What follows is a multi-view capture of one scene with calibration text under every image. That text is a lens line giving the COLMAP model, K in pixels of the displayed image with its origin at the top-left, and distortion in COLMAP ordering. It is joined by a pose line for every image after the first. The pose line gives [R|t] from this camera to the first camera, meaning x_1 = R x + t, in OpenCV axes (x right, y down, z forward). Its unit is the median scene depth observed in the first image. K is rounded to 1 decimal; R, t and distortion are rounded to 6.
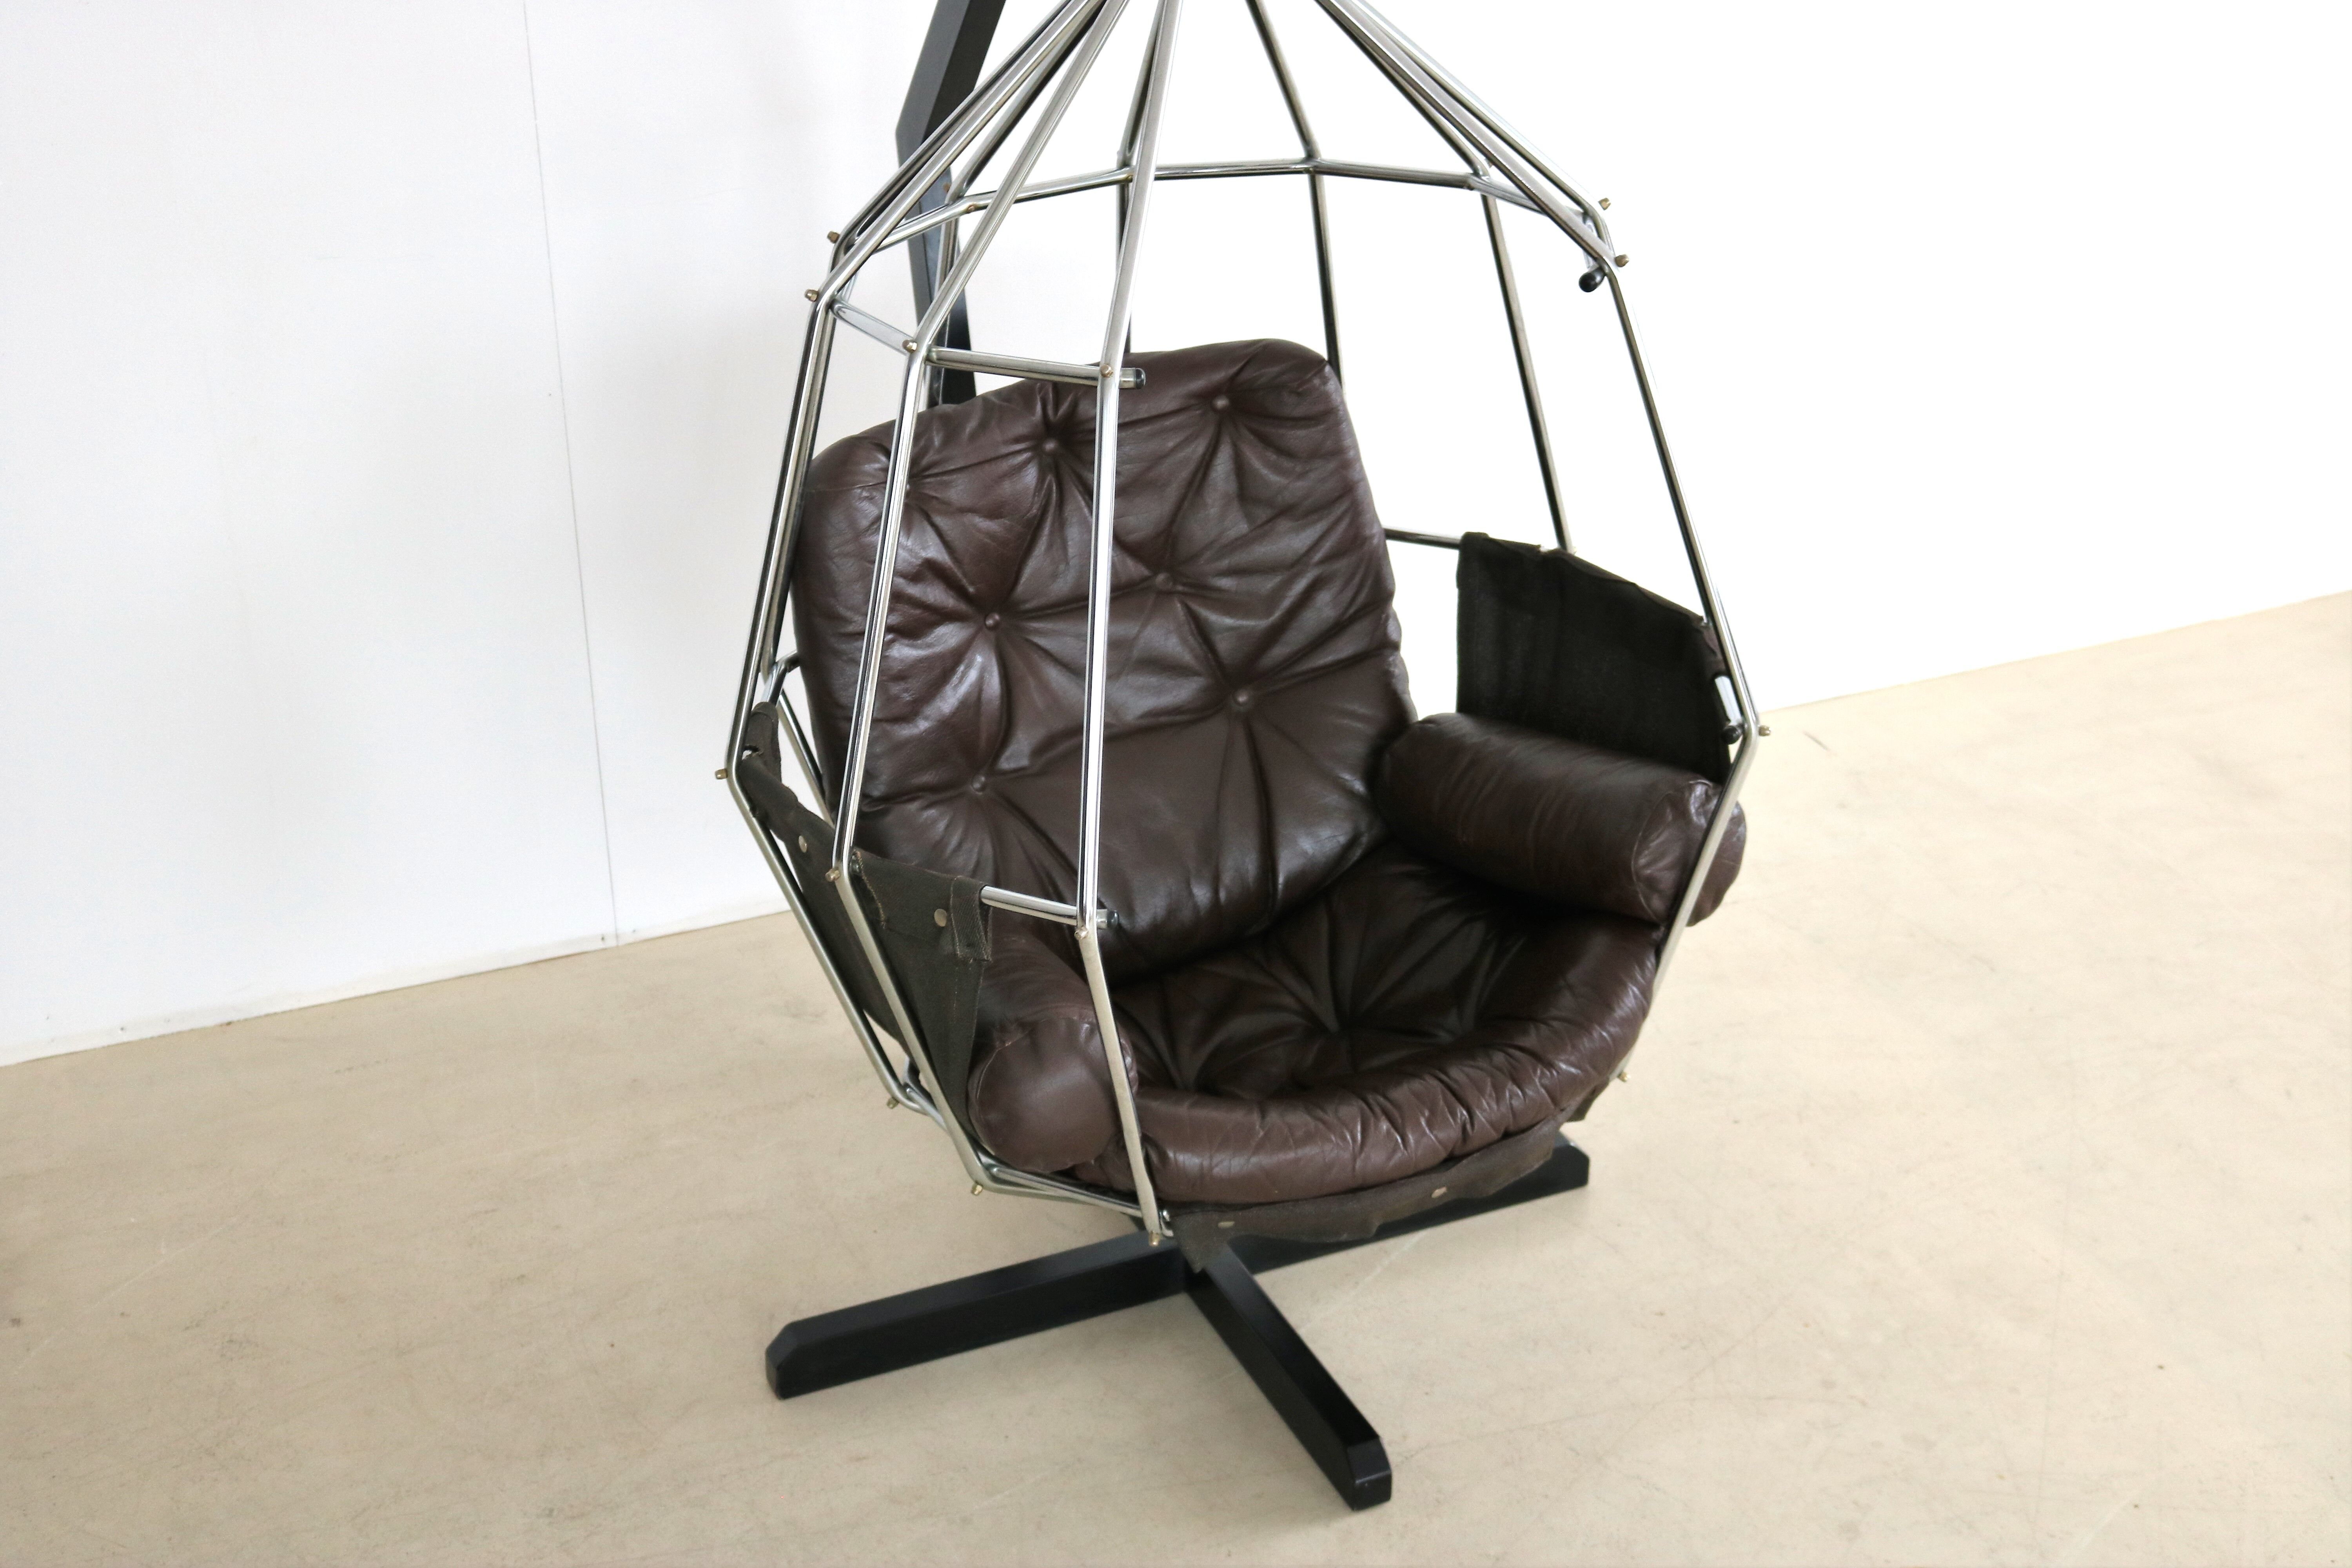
lens RADIAL K [[3295.5, 0, 1183.1], [0, 3295.5, 753.1], [0, 0, 1]] dist [0.098150, 0.046512]
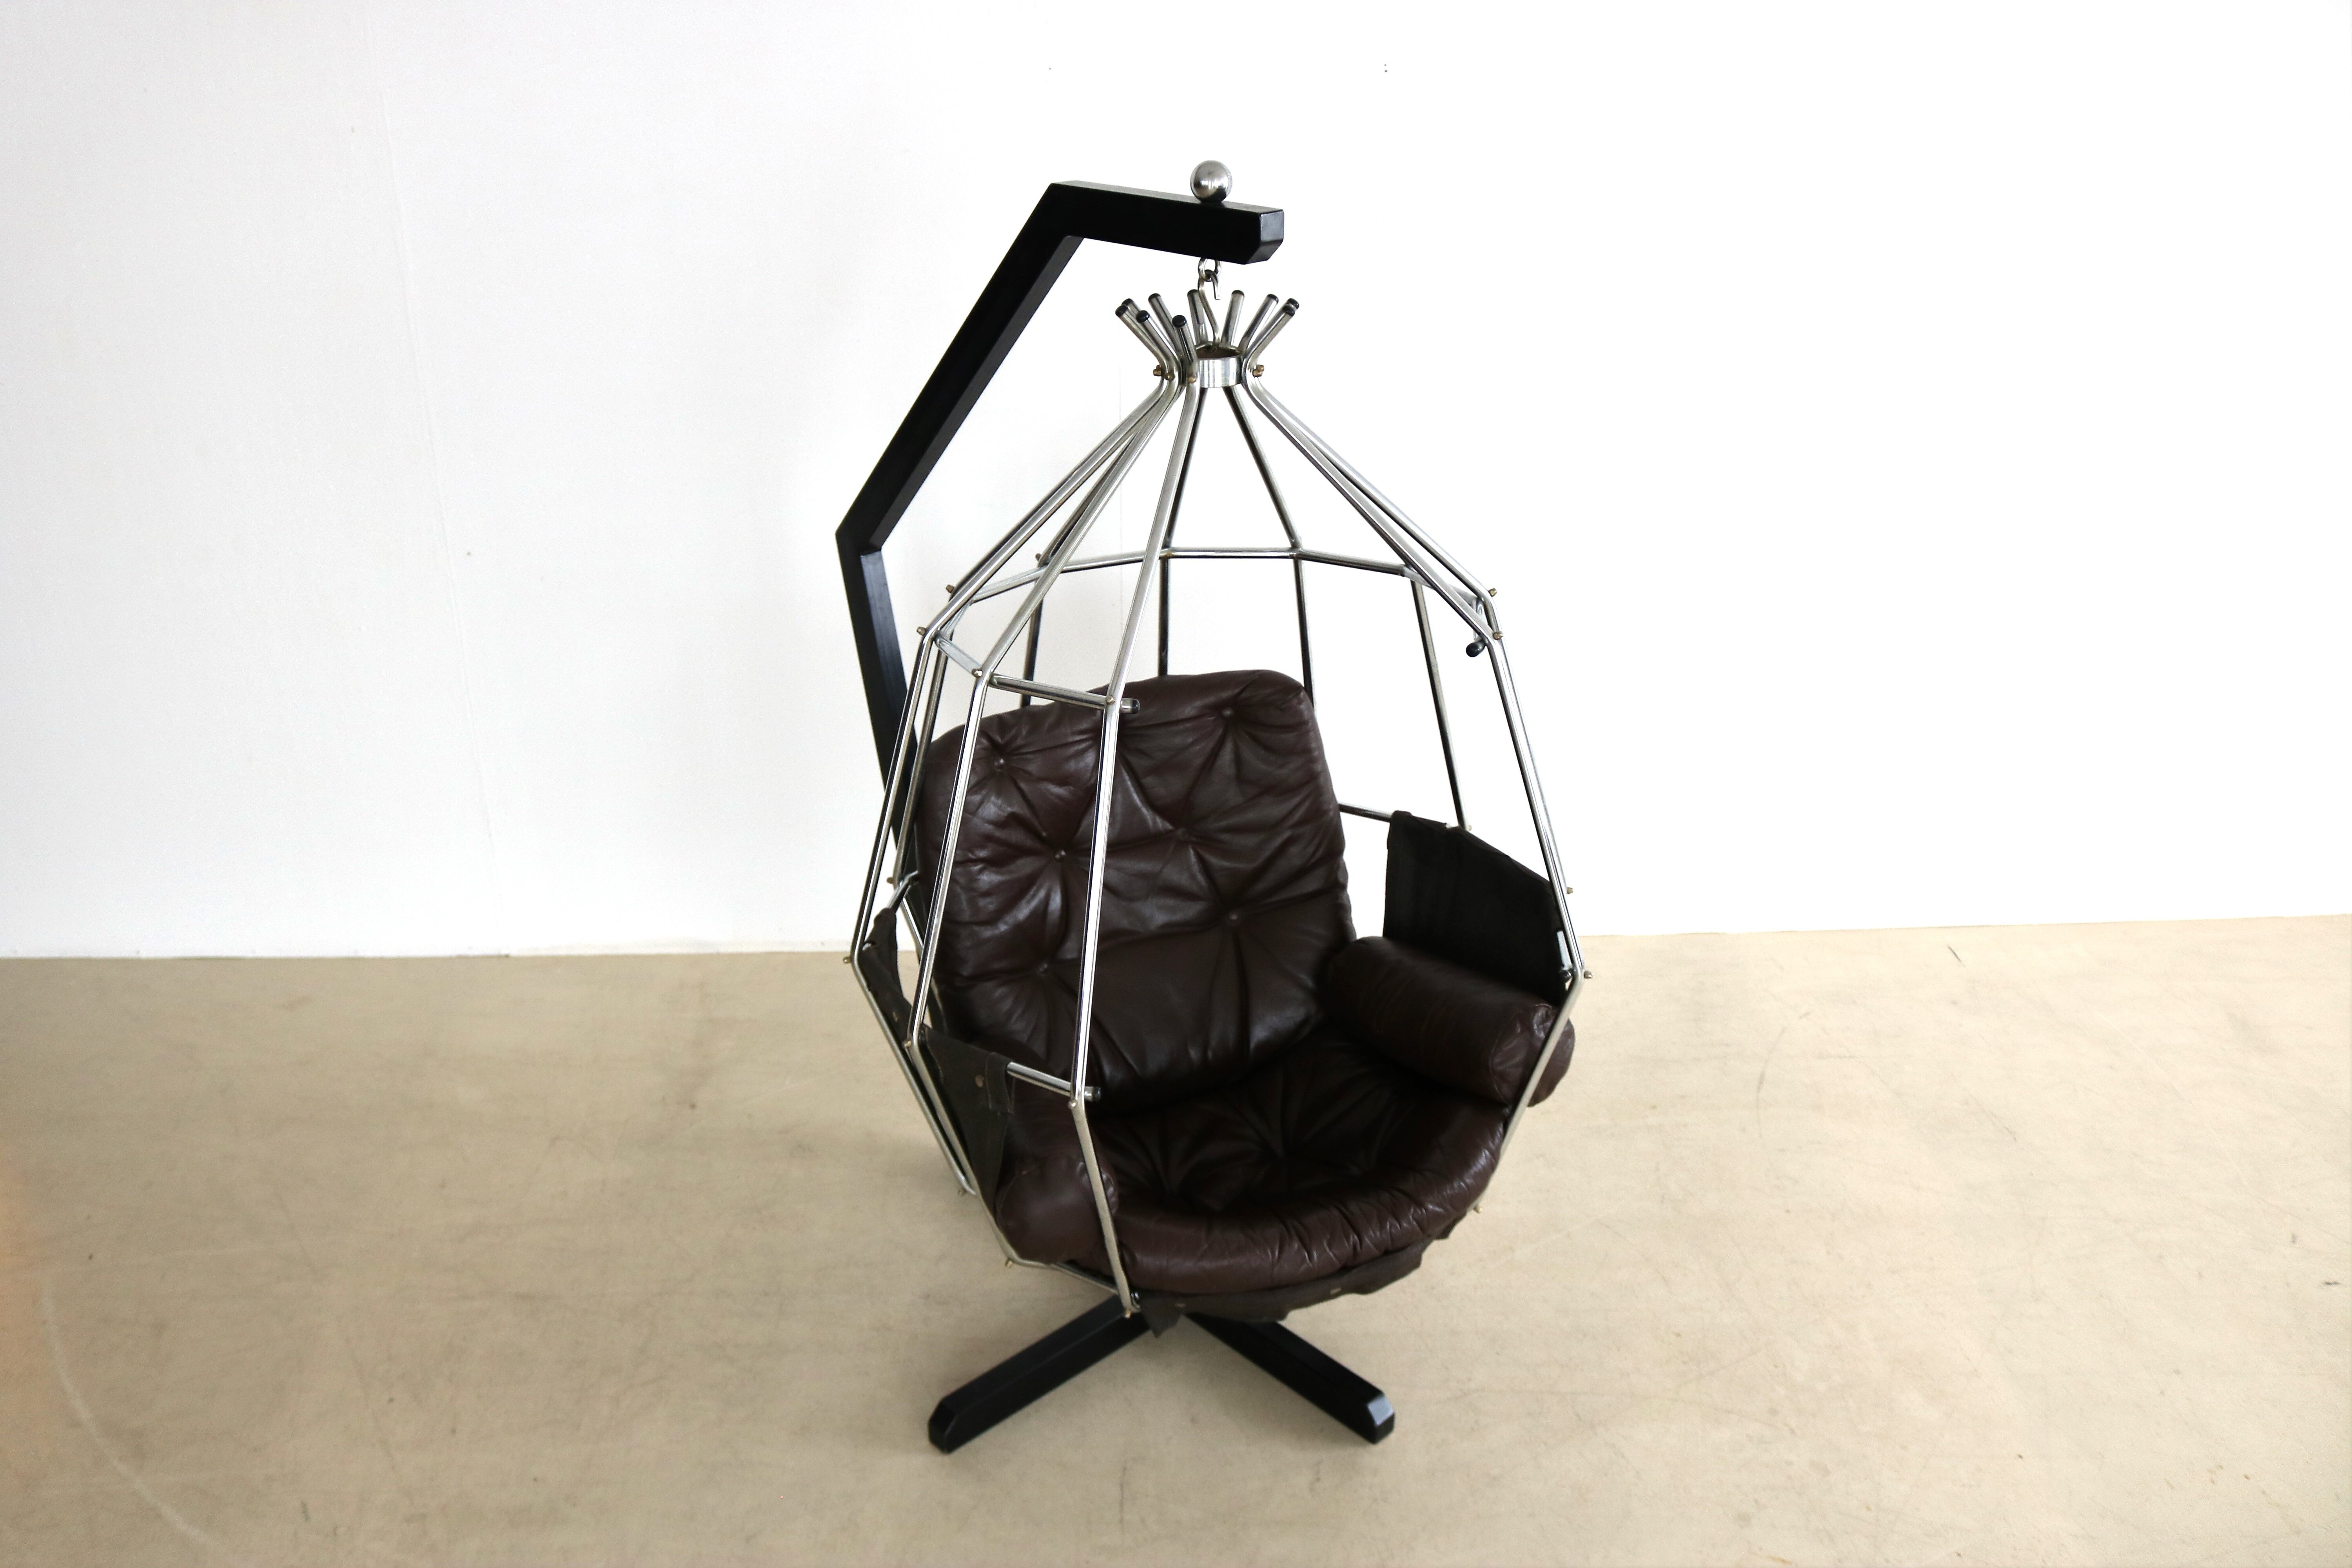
lens RADIAL K [[2001.4, 0, 1164.7], [0, 2001.4, 823.8], [0, 0, 1]] dist [-0.043130, -0.000780]
pose [[0.996253, 0.055781, -0.066099, 0.046877], [-0.057589, 0.998008, -0.025768, -0.035654], [0.064530, 0.029478, 0.997480, 0.137873]]
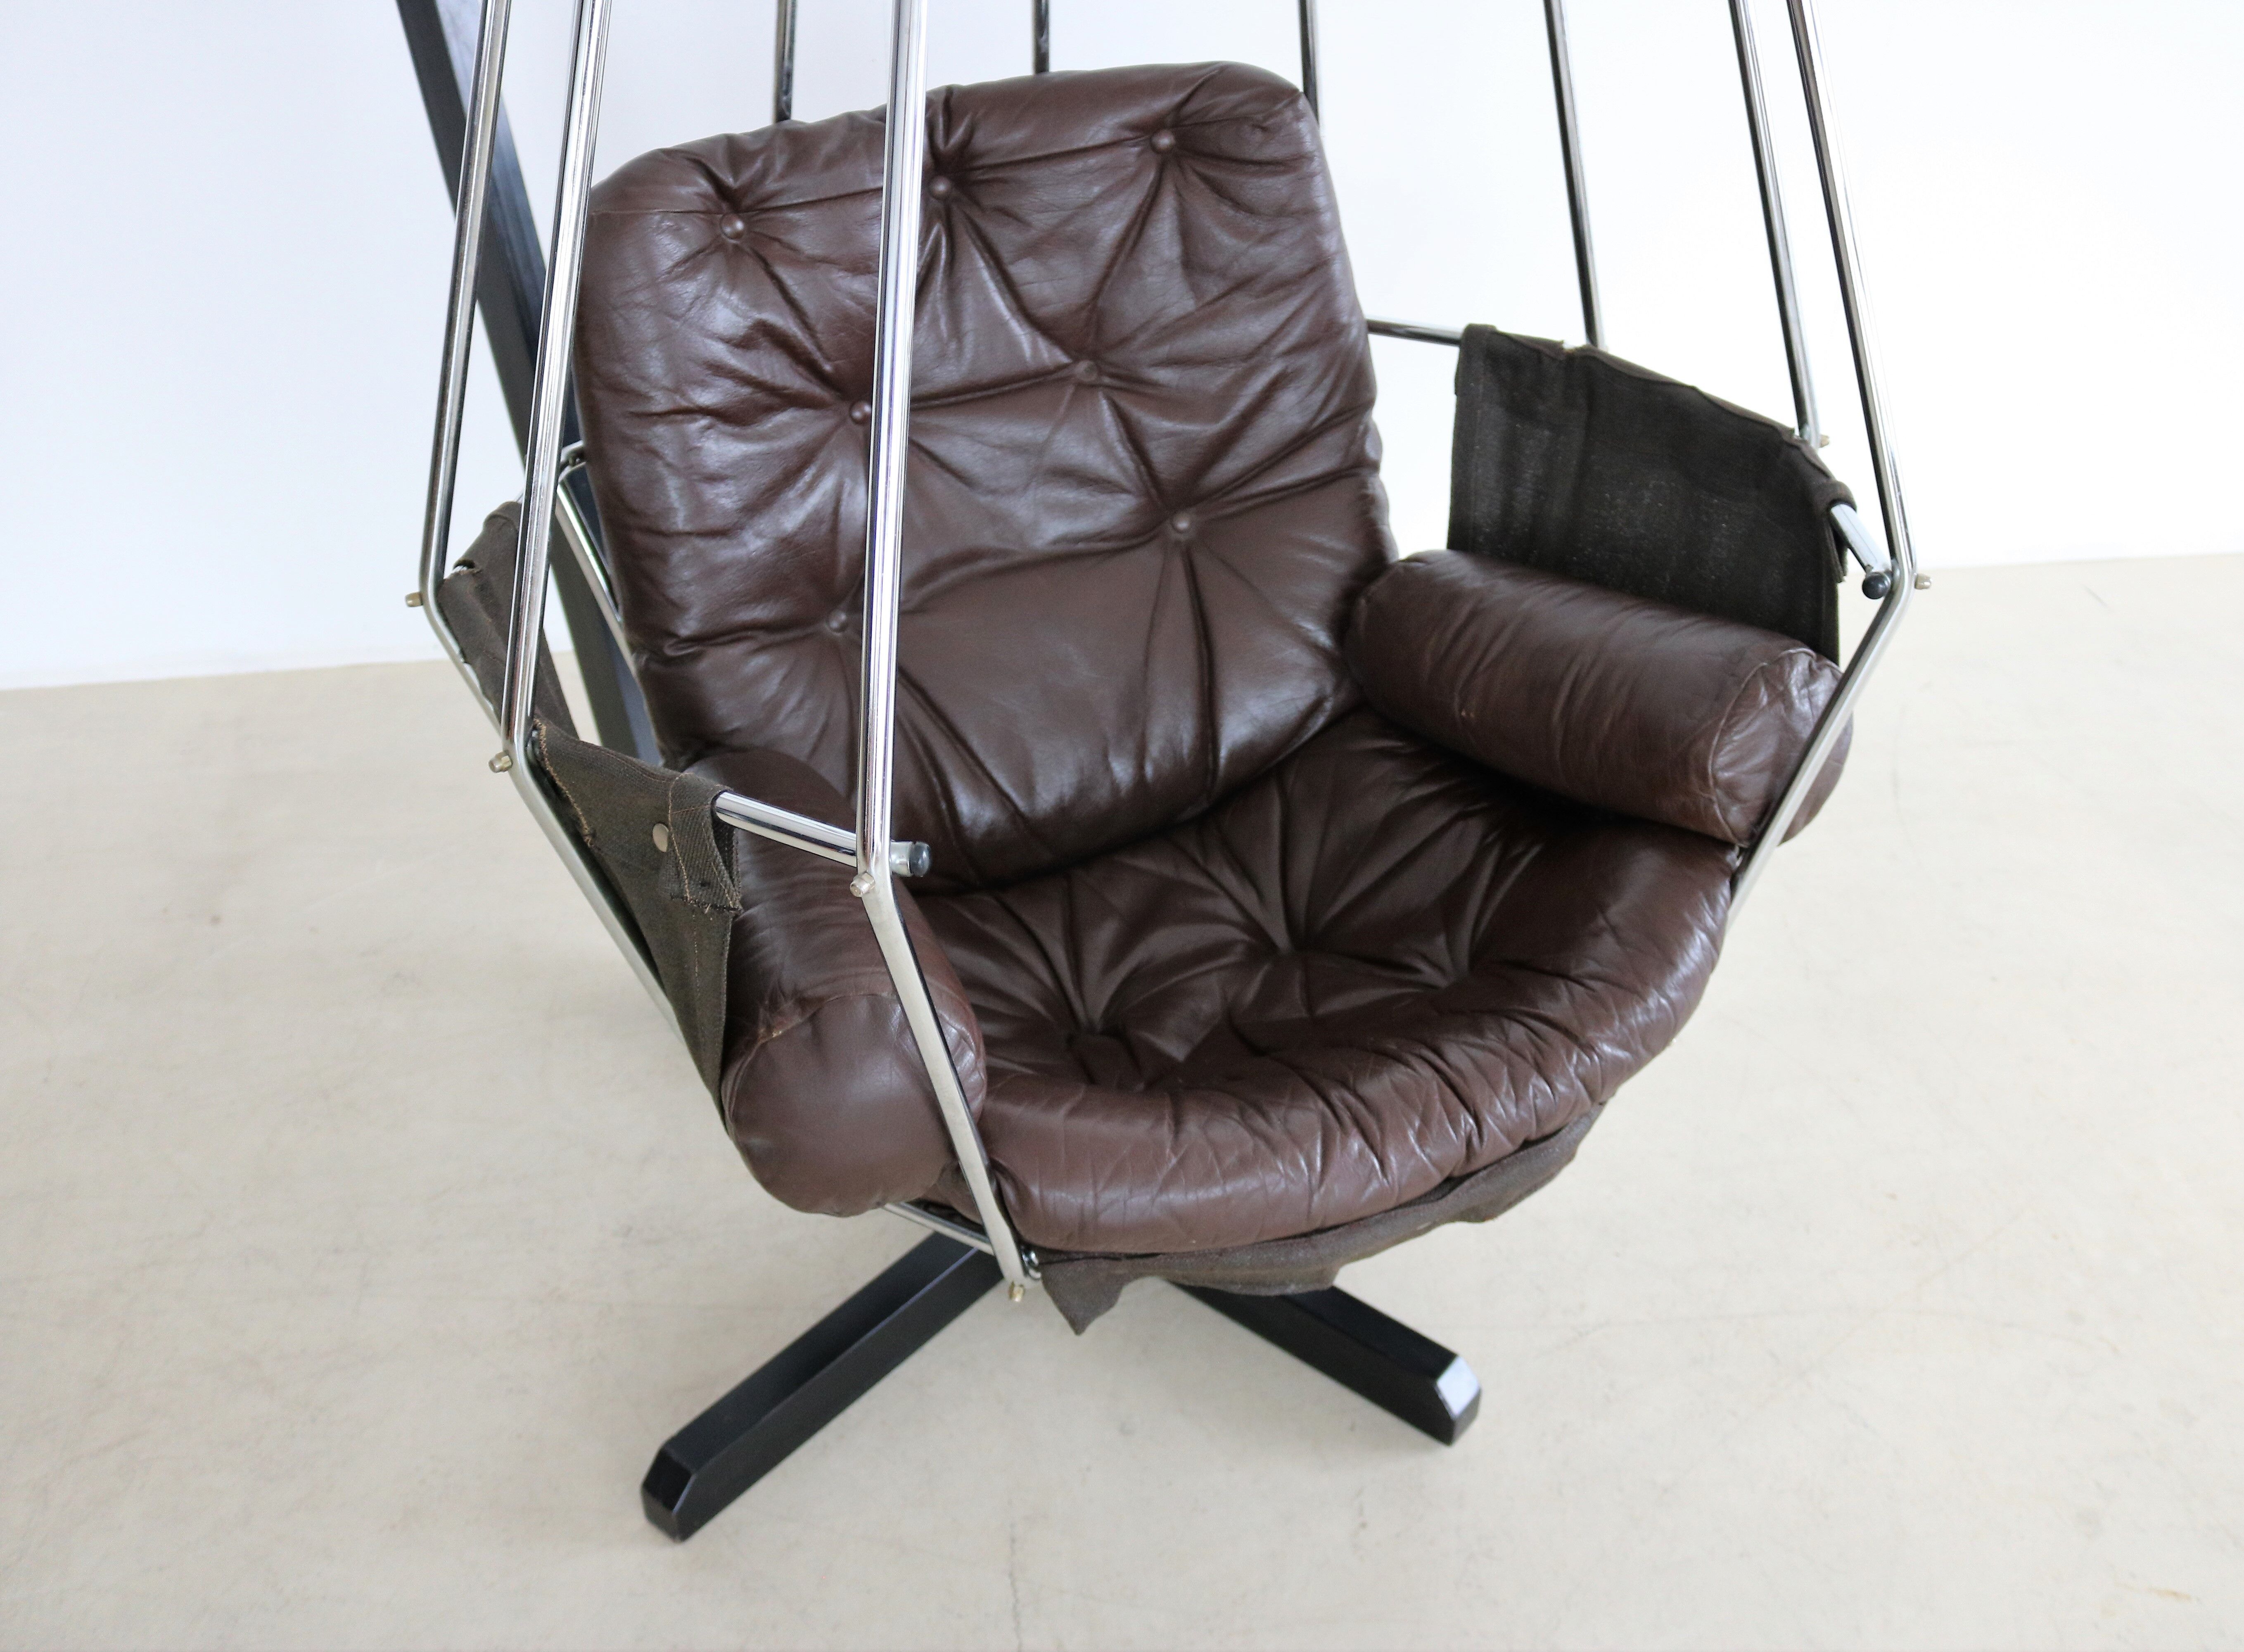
lens RADIAL K [[2089.3, 0, 1220.4], [0, 2089.3, 826.8], [0, 0, 1]] dist [-0.110878, 0.002516]
pose [[0.999393, 0.028296, 0.020343, 0.020470], [-0.030285, 0.993984, 0.105256, 0.003047], [-0.017243, -0.105808, 0.994237, 0.527344]]
